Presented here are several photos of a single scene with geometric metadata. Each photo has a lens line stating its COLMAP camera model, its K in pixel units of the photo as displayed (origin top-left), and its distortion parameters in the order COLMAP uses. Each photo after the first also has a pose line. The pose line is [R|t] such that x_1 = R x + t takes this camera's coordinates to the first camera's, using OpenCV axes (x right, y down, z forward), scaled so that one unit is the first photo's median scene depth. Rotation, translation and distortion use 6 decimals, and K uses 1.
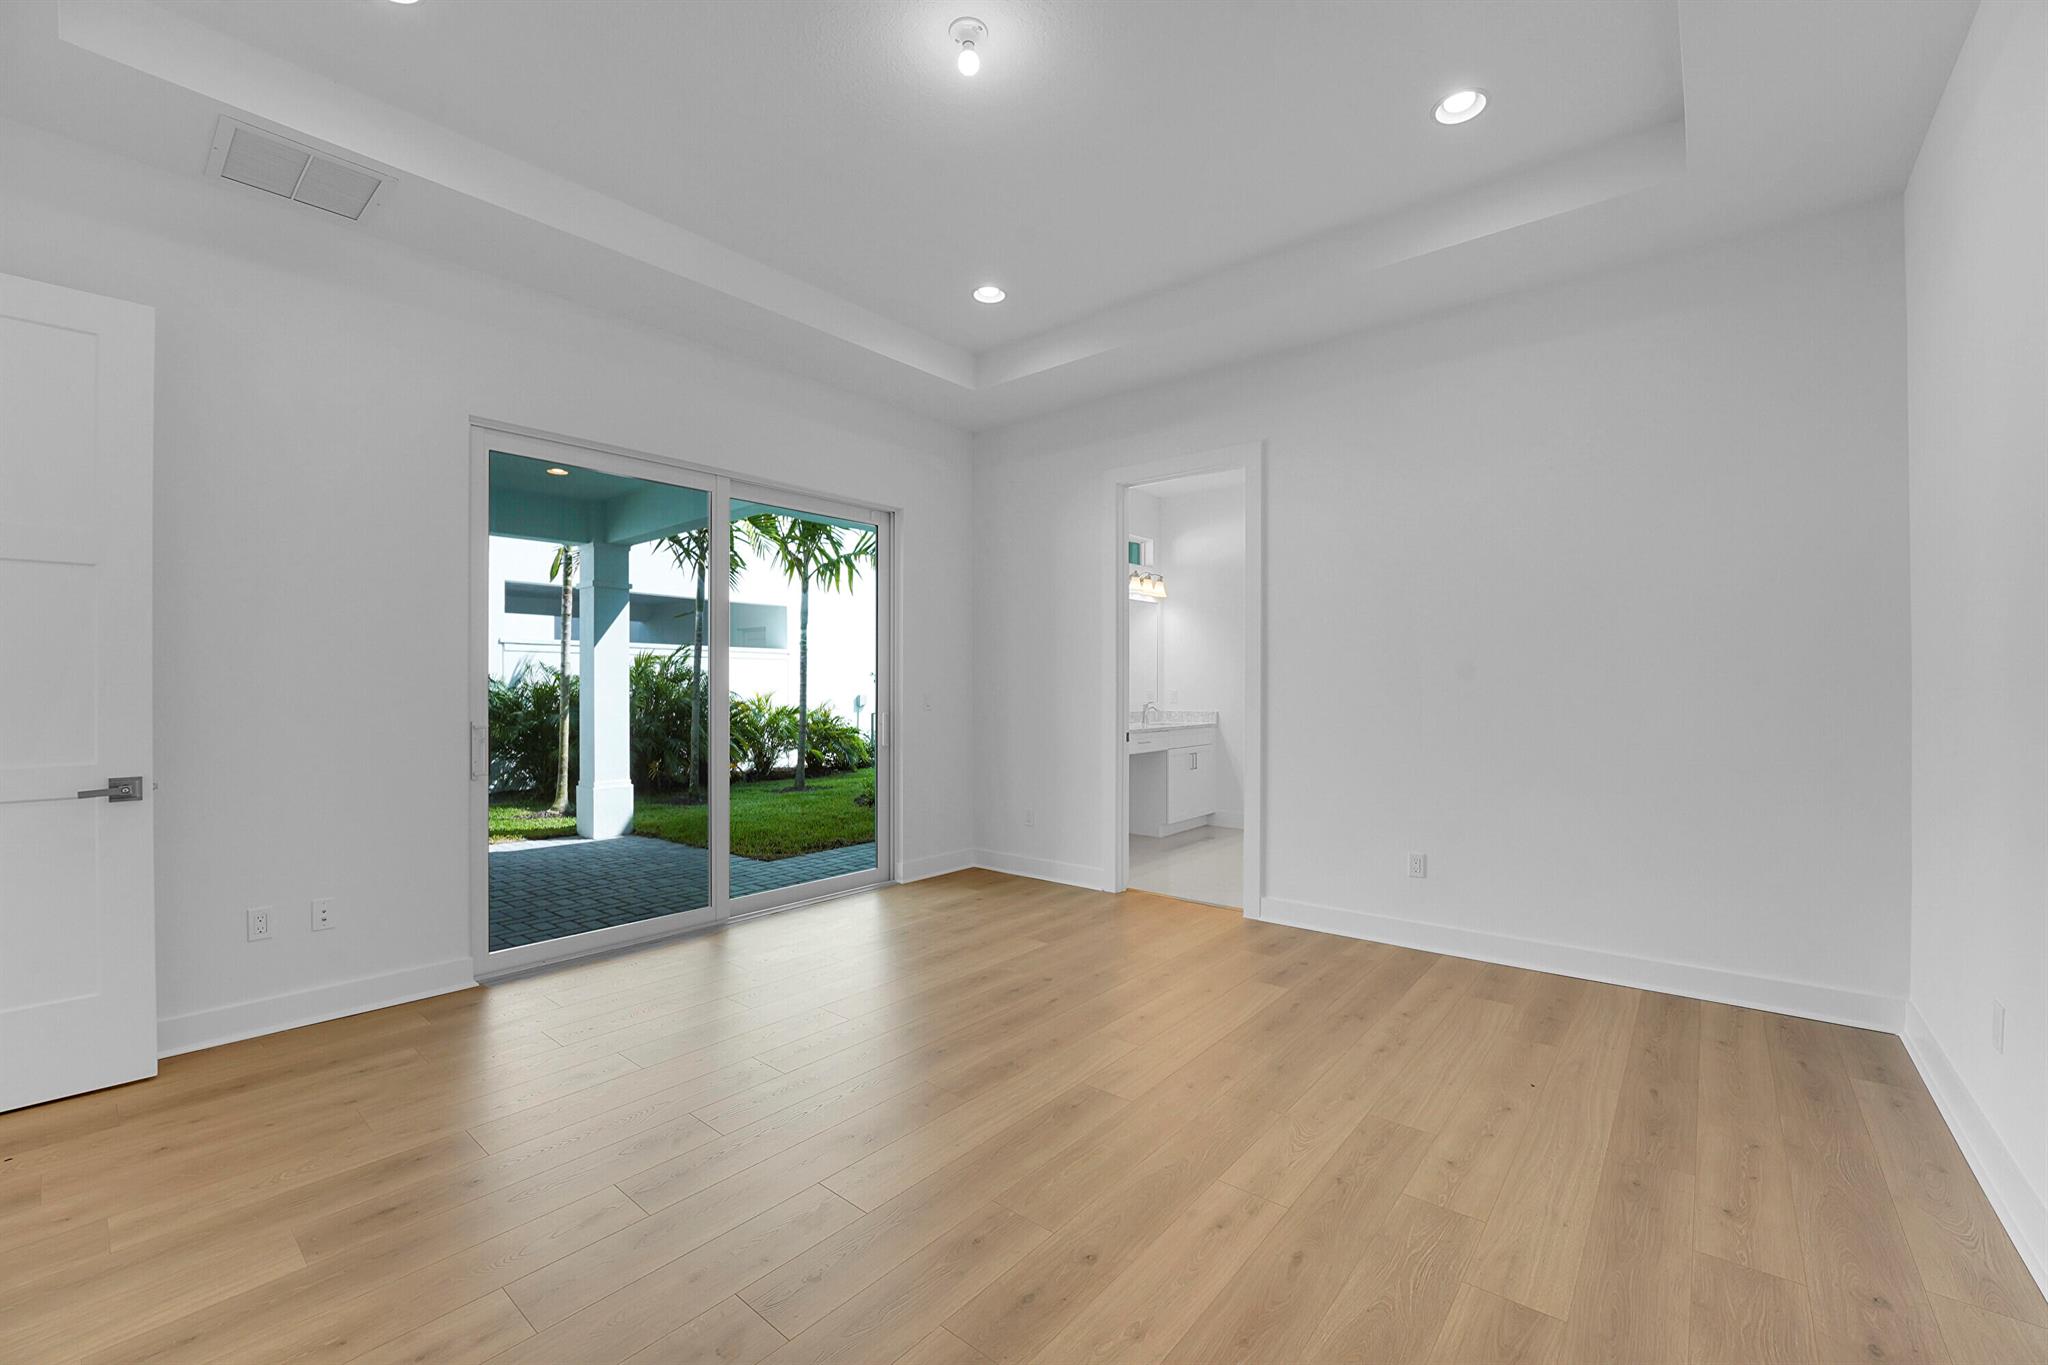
lens RADIAL K [[840.3, 0, 1024.0], [0, 840.3, 686.5], [0, 0, 1]] dist [0.003460, 0.000115]
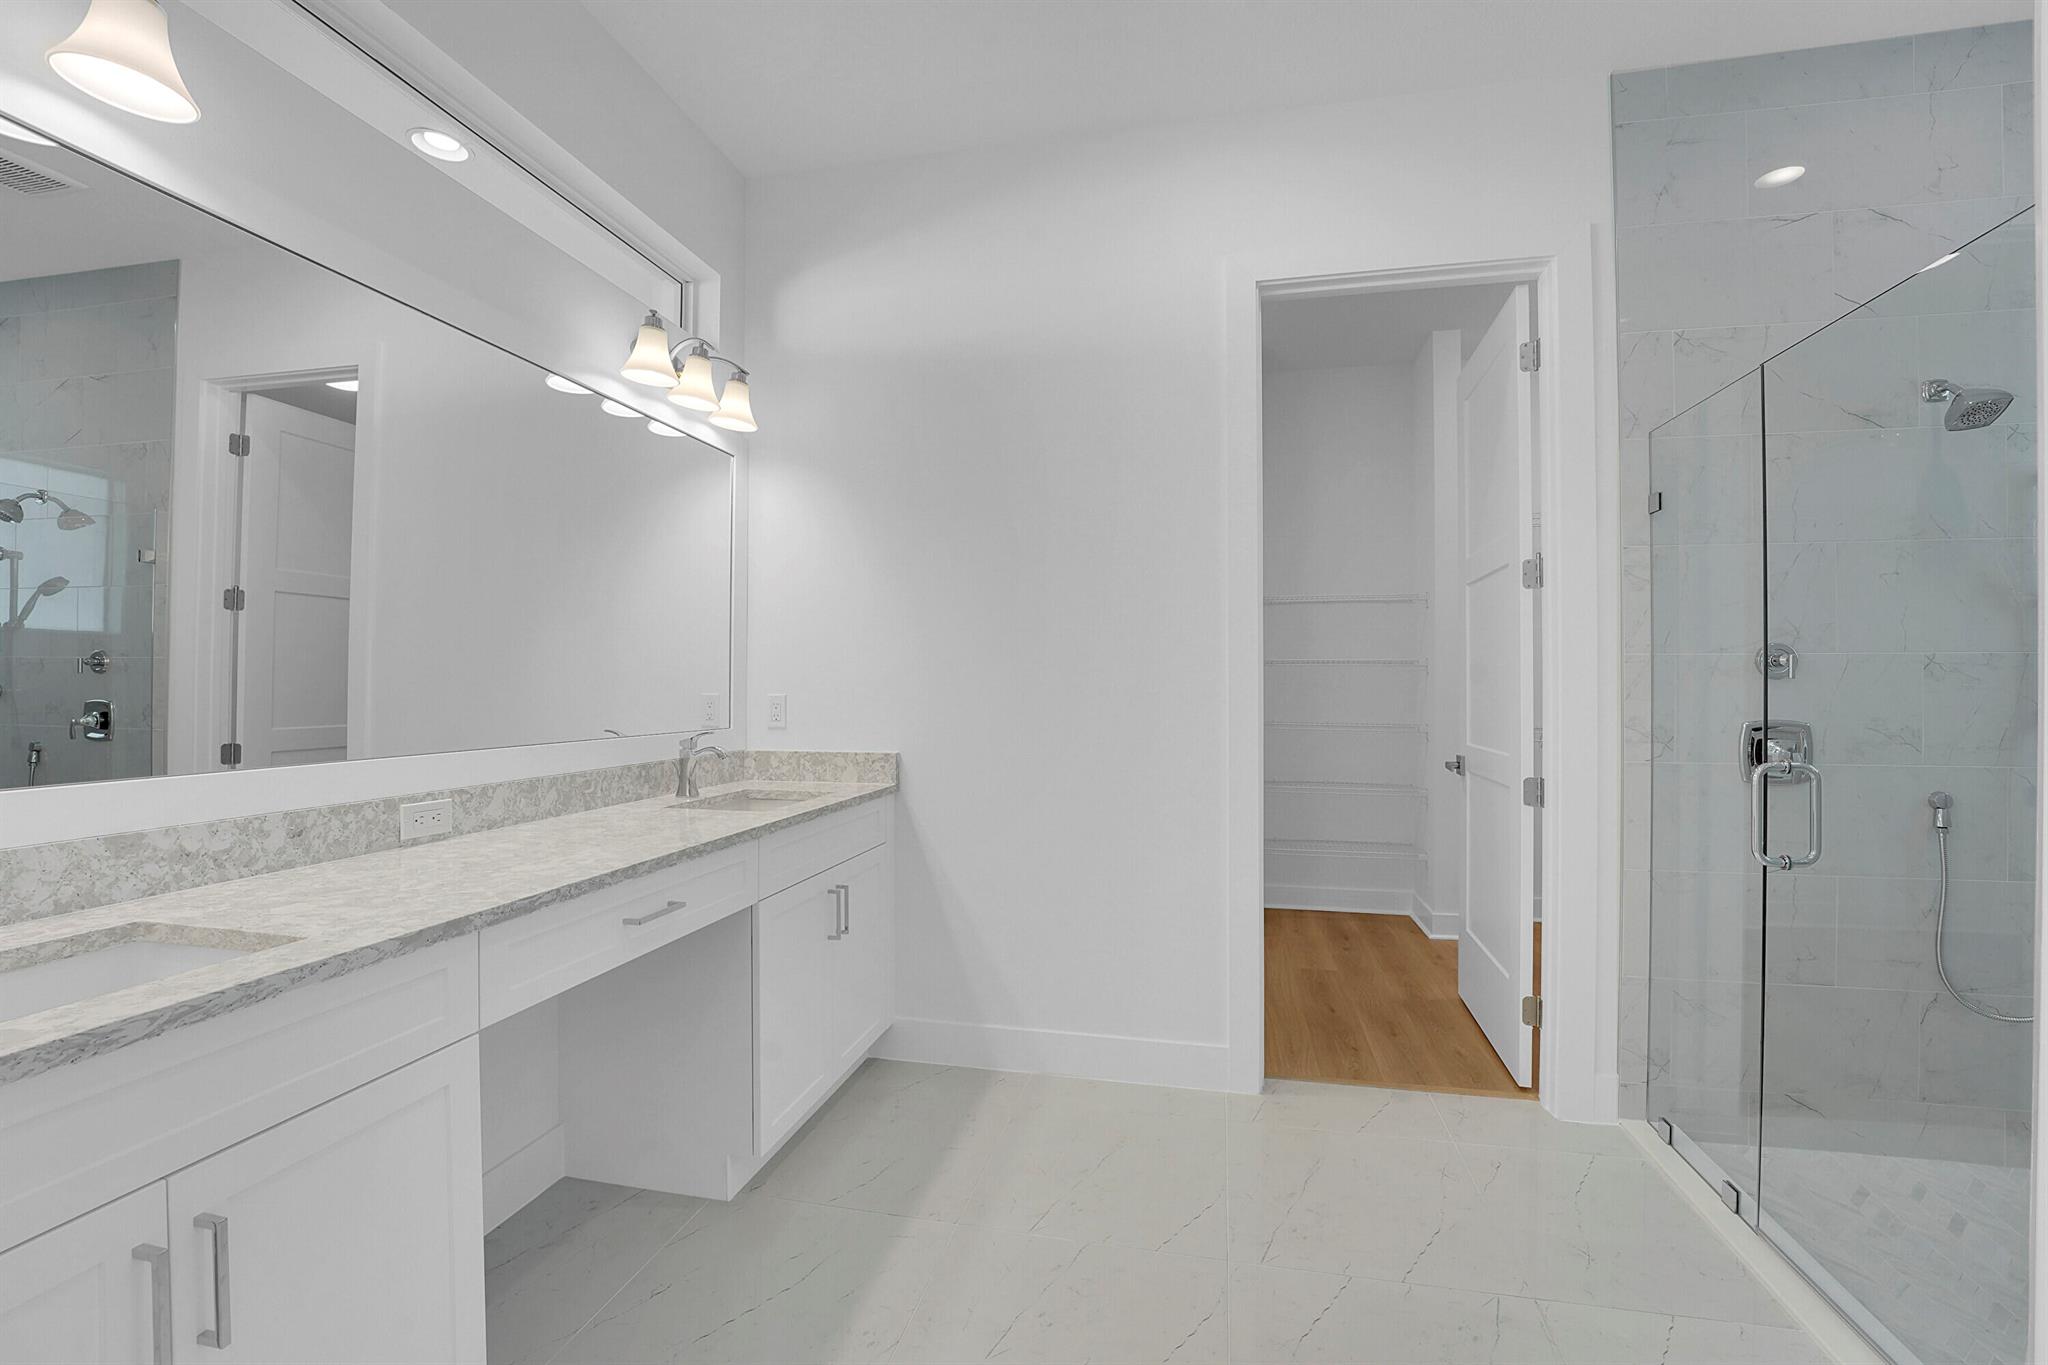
lens RADIAL K [[840.3, 0, 1020.8], [0, 840.3, 696.0], [0, 0, 1]] dist [0.003460, 0.000115]
pose [[0.891070, 0.006928, 0.453812, 0.110450], [-0.005868, 0.999976, -0.003744, 0.006415], [-0.453827, 0.000673, 0.891089, 0.644669]]
